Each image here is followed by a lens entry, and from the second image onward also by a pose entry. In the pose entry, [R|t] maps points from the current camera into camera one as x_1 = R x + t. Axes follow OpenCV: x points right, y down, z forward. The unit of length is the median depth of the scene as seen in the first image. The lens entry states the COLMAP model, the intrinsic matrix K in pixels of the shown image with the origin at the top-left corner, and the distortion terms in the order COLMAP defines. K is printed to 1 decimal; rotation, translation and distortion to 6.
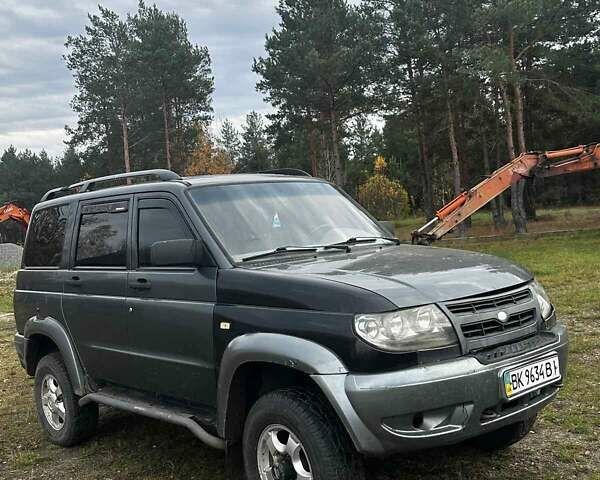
lens RADIAL K [[690.2, 0, 293.7], [0, 690.2, 239.4], [0, 0, 1]] dist [0.184401, -0.407228]
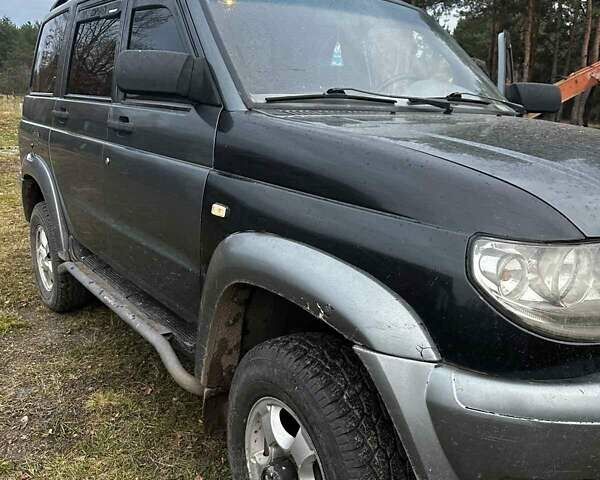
lens RADIAL K [[690.2, 0, 293.7], [0, 690.2, 239.4], [0, 0, 1]] dist [0.184401, -0.407228]
pose [[0.987525, 0.143607, -0.064584, 0.002561], [-0.129618, 0.974263, 0.184419, 0.033224], [0.089406, -0.173747, 0.980723, 0.419939]]
